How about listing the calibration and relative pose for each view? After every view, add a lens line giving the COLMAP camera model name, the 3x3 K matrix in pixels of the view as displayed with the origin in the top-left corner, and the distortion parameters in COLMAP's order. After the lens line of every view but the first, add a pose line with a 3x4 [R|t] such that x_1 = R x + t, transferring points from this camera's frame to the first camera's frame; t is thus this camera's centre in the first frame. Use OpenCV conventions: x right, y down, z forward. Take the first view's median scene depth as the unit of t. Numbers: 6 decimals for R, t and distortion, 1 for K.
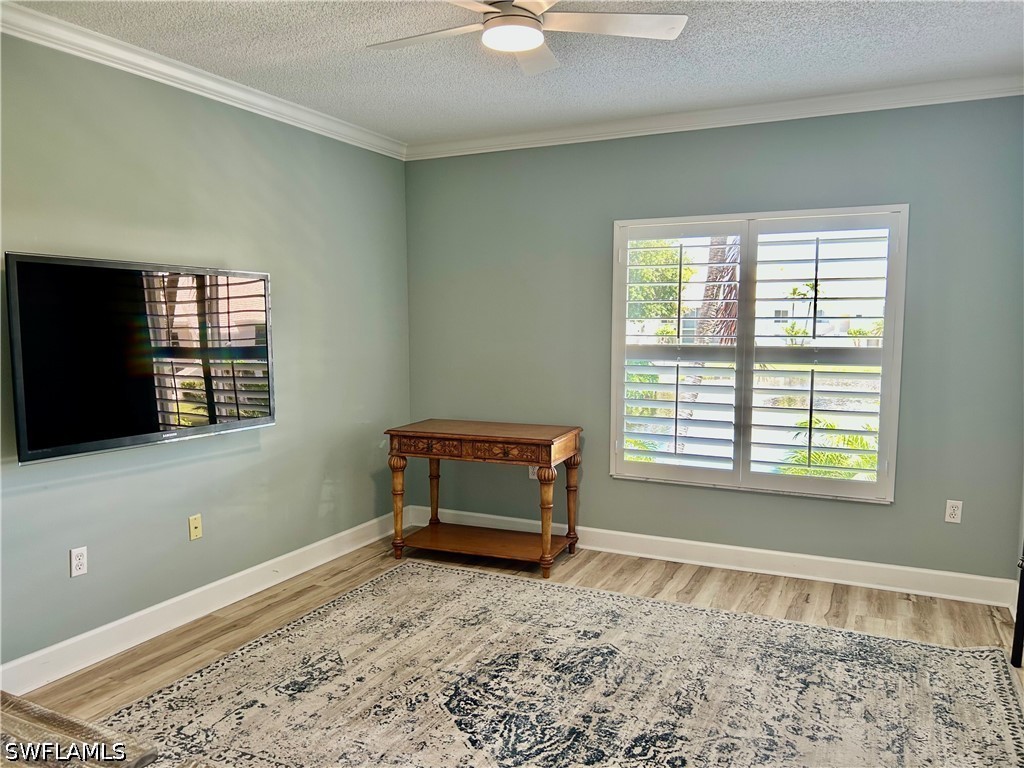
lens RADIAL K [[777.5, 0, 518.3], [0, 777.5, 383.8], [0, 0, 1]] dist [0.060110, -0.063587]
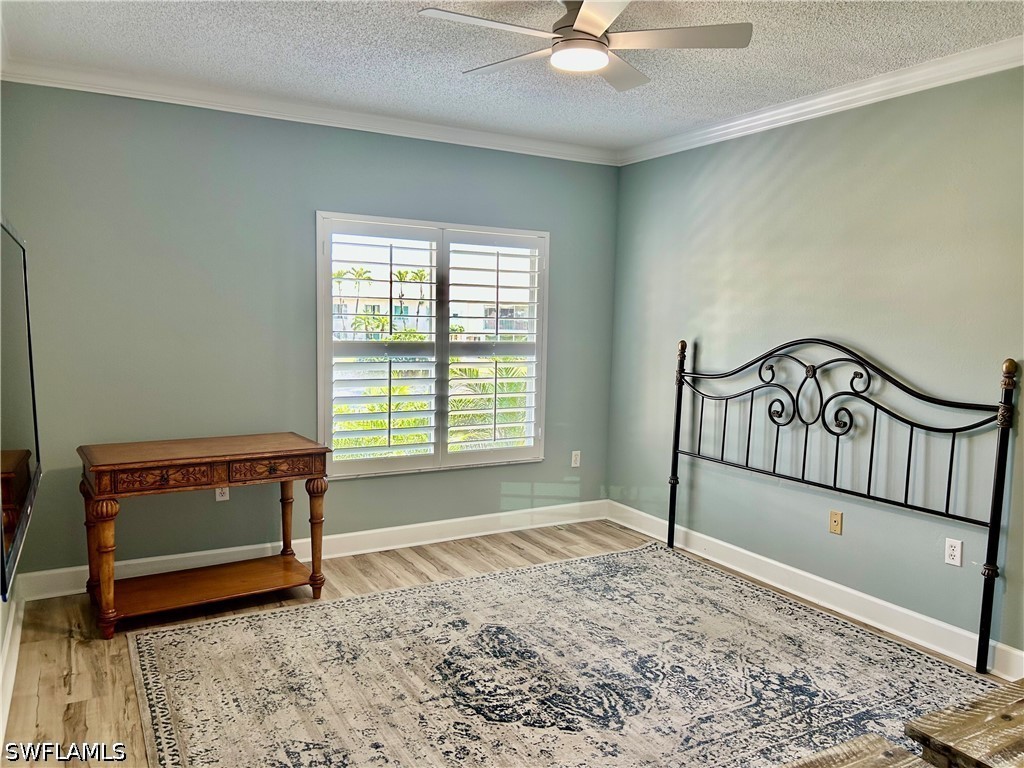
lens RADIAL K [[777.5, 0, 515.6], [0, 777.5, 379.1], [0, 0, 1]] dist [0.060110, -0.063587]
pose [[0.574070, -0.058468, 0.816716, -0.595241], [0.048648, 0.998121, 0.037261, -0.032882], [-0.817360, 0.018341, 0.575836, 0.287793]]
